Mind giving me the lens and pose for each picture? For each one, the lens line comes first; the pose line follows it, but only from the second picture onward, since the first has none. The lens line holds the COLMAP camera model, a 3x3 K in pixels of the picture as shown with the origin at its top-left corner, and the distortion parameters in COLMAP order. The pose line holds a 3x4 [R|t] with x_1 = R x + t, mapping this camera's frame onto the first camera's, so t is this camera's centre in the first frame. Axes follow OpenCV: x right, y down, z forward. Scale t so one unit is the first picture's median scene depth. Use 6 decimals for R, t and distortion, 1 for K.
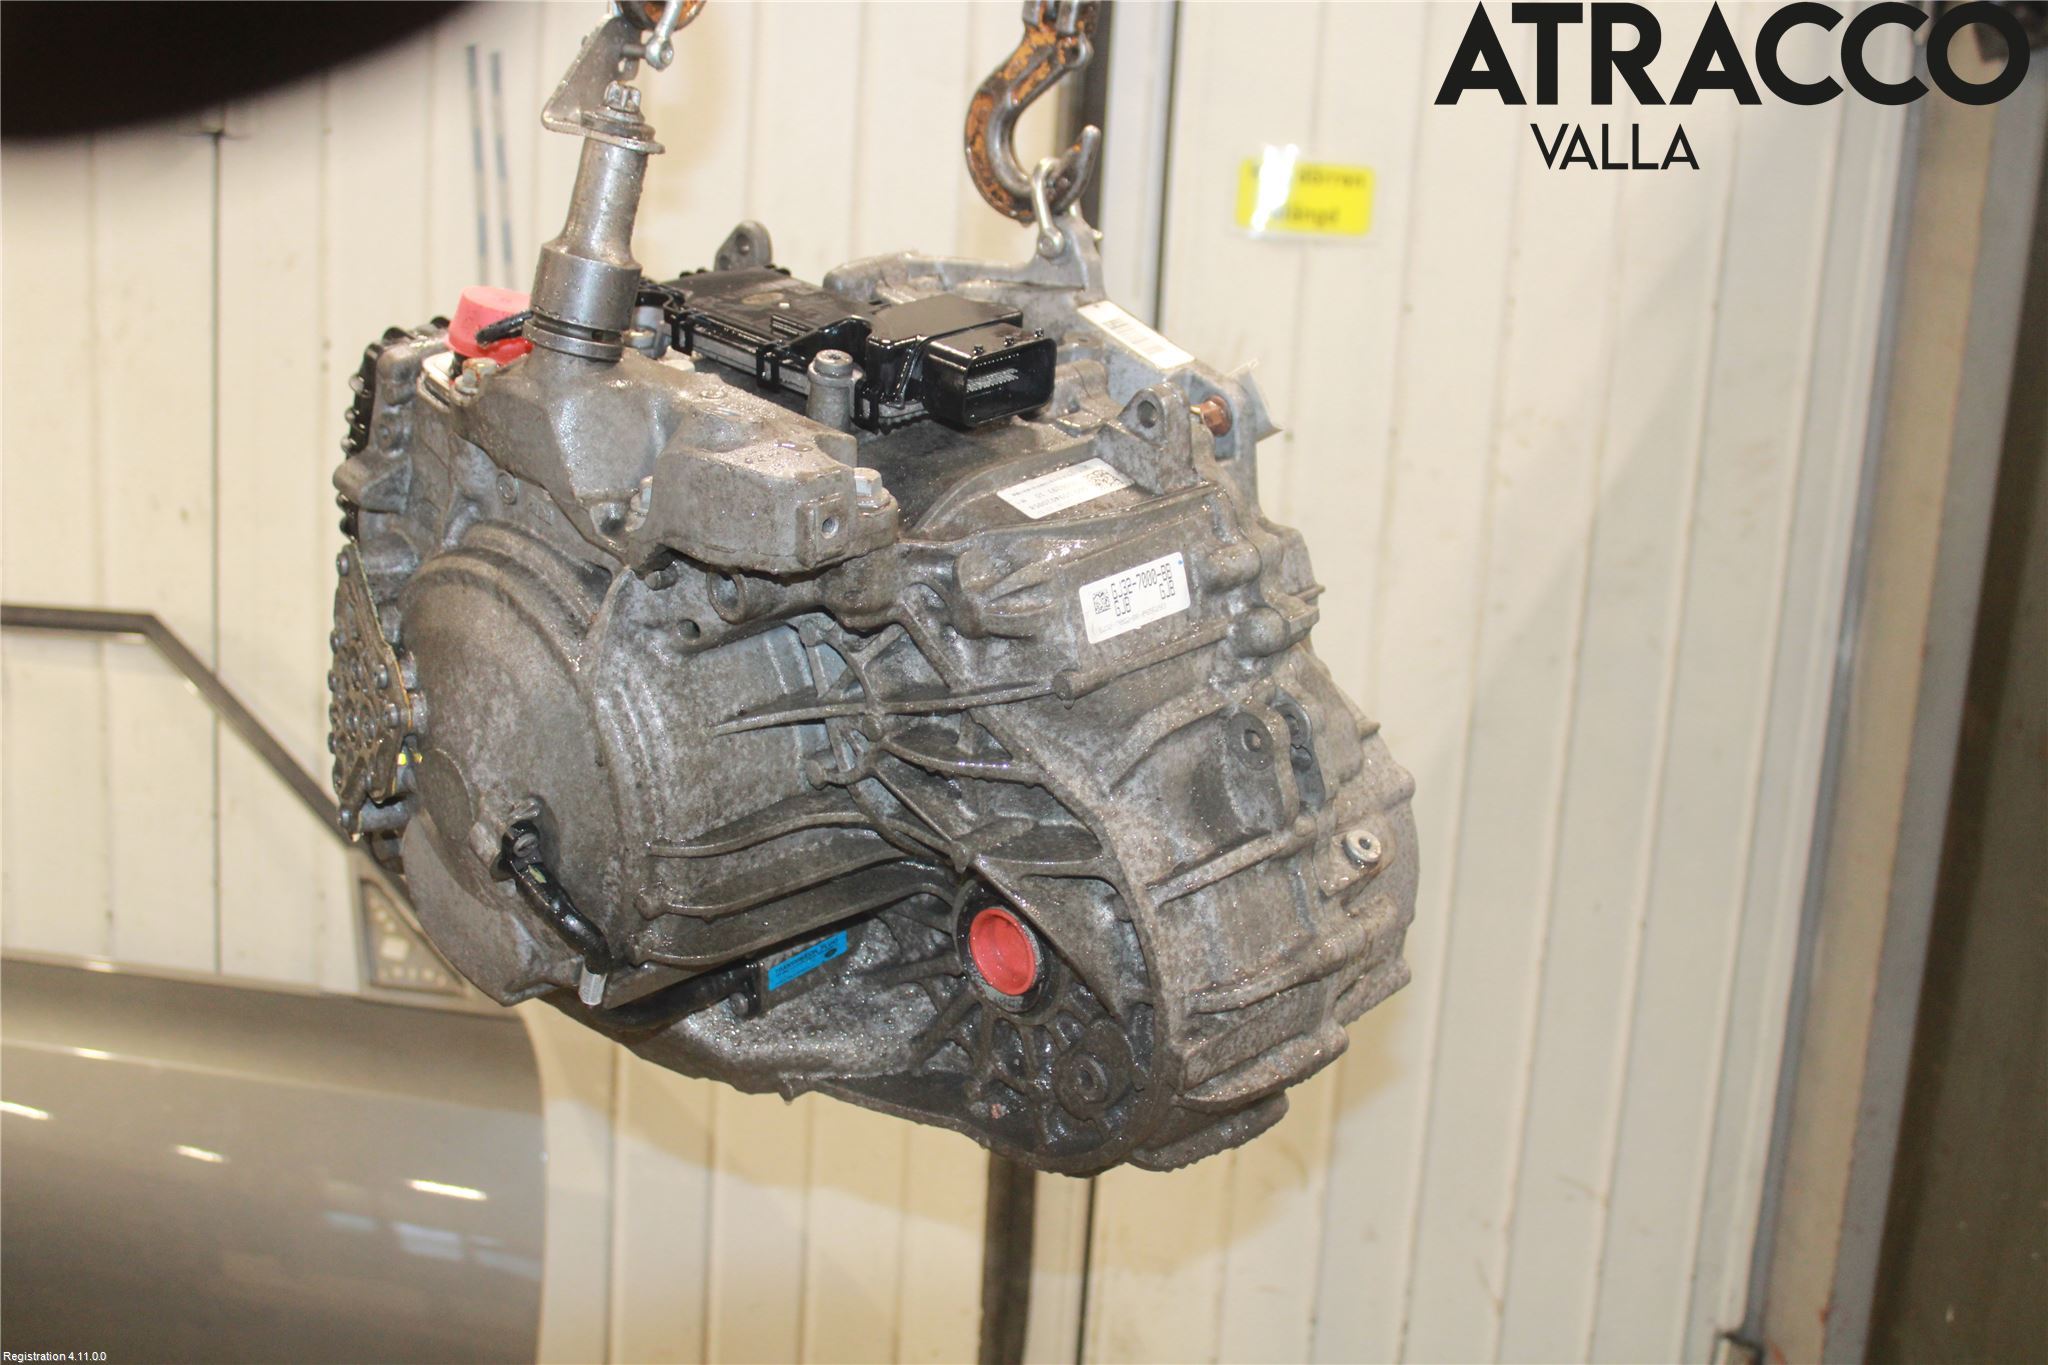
lens RADIAL K [[2384.6, 0, 1024.0], [0, 2384.6, 682.5], [0, 0, 1]] dist [-0.078163, 0.011462]
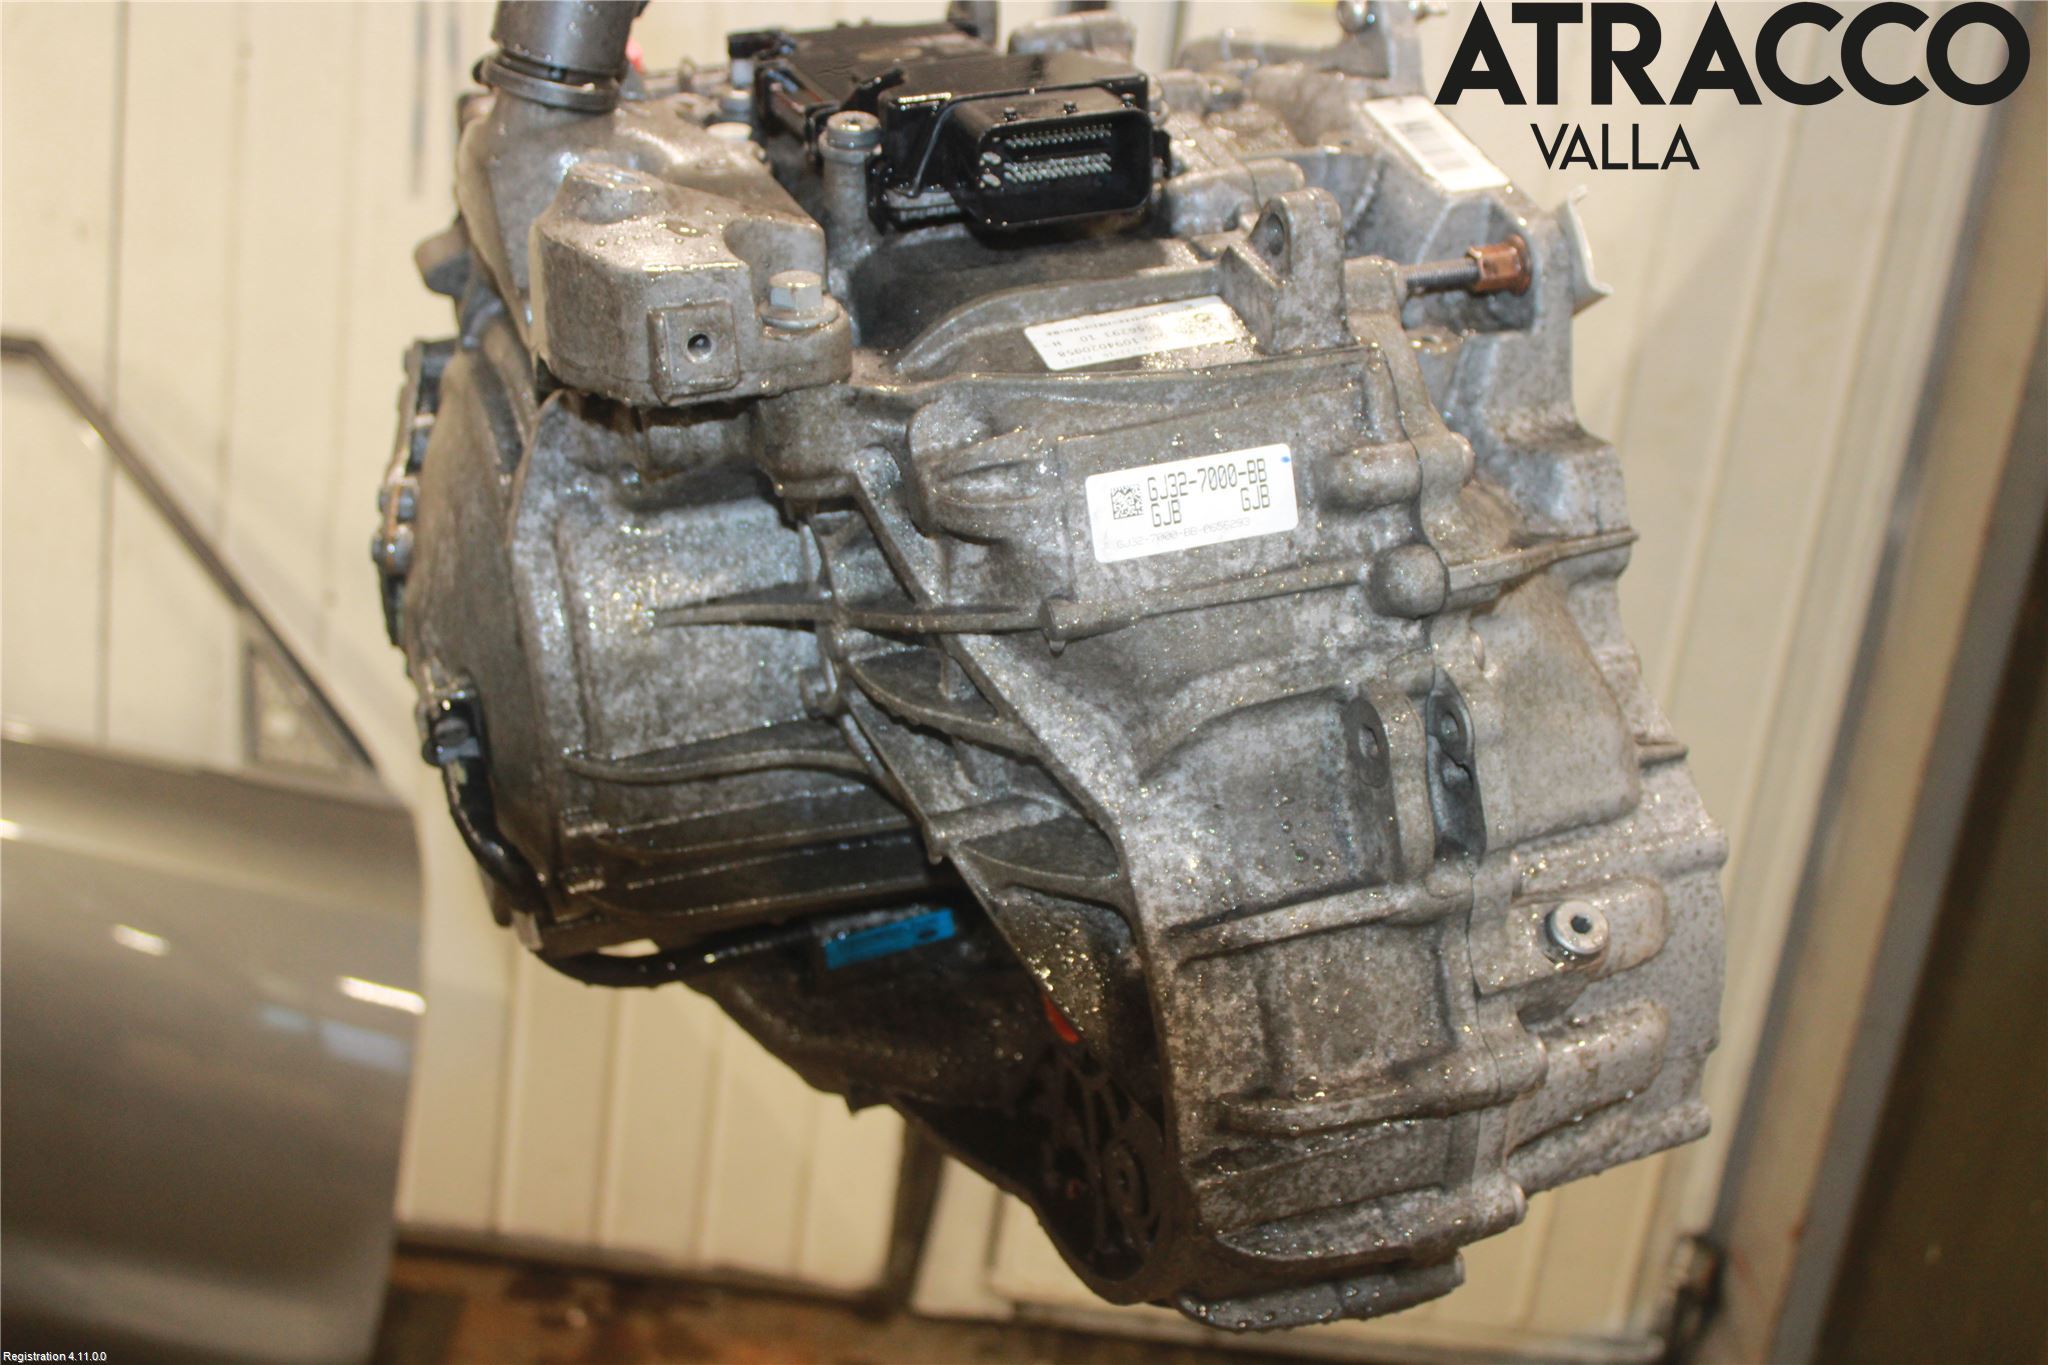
lens RADIAL K [[2384.6, 0, 1024.0], [0, 2384.6, 682.5], [0, 0, 1]] dist [-0.078163, 0.011462]
pose [[0.908977, 0.142872, -0.391598, 0.266614], [-0.126585, 0.989674, 0.067249, -0.024286], [0.397162, -0.011557, 0.917676, 0.361458]]
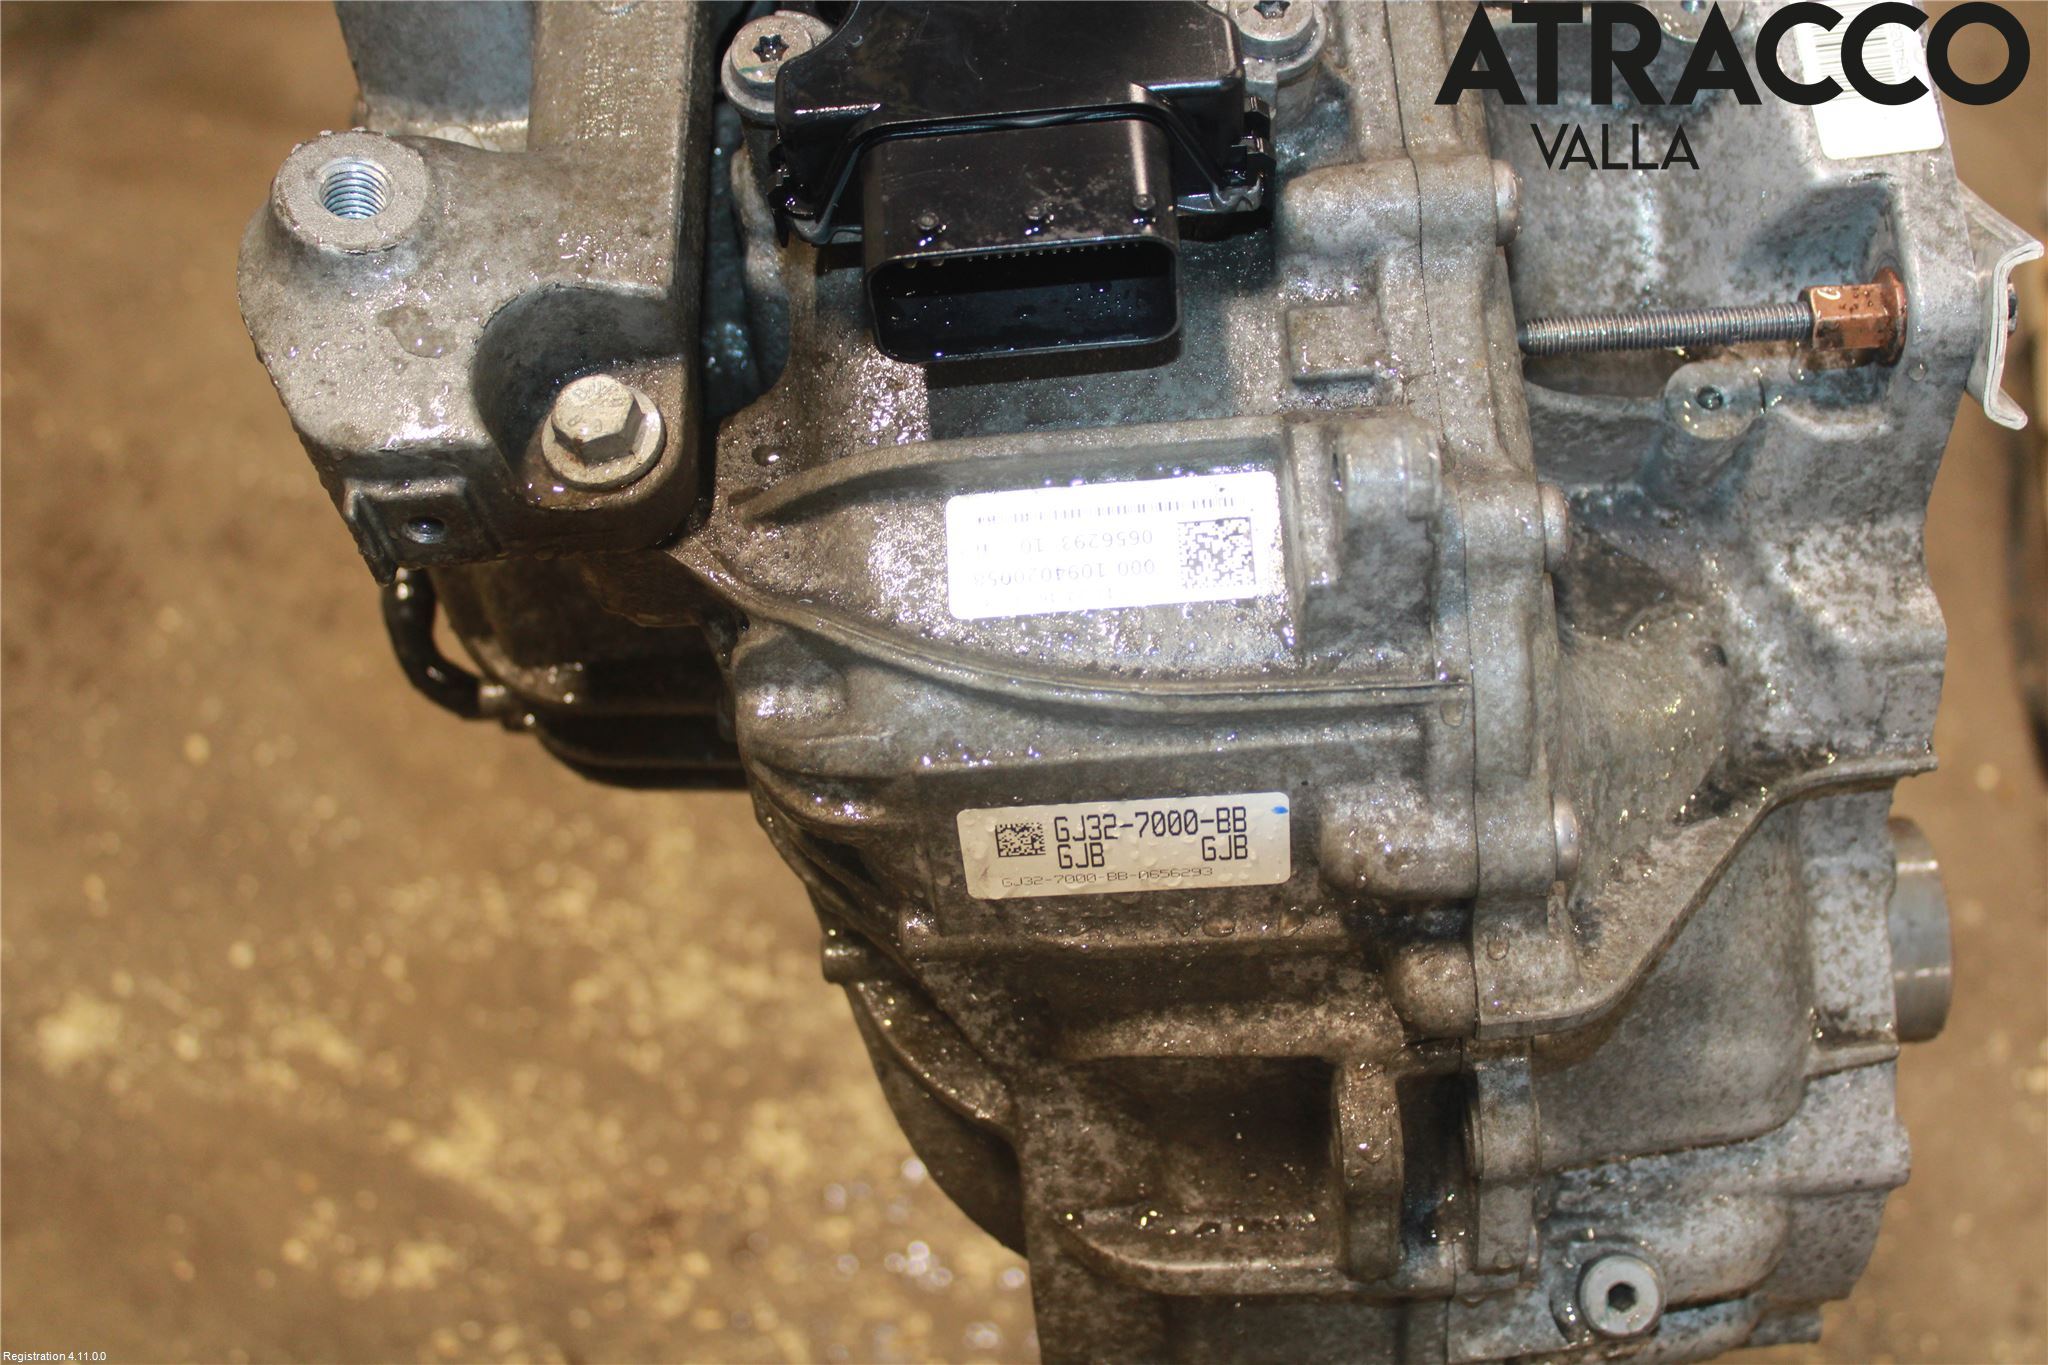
lens RADIAL K [[2384.6, 0, 1024.0], [0, 2384.6, 682.5], [0, 0, 1]] dist [-0.078163, 0.011462]
pose [[0.728107, 0.545550, -0.415013, 0.198481], [-0.198026, 0.747043, 0.634596, -0.333298], [0.656236, -0.379870, 0.651961, 0.692205]]
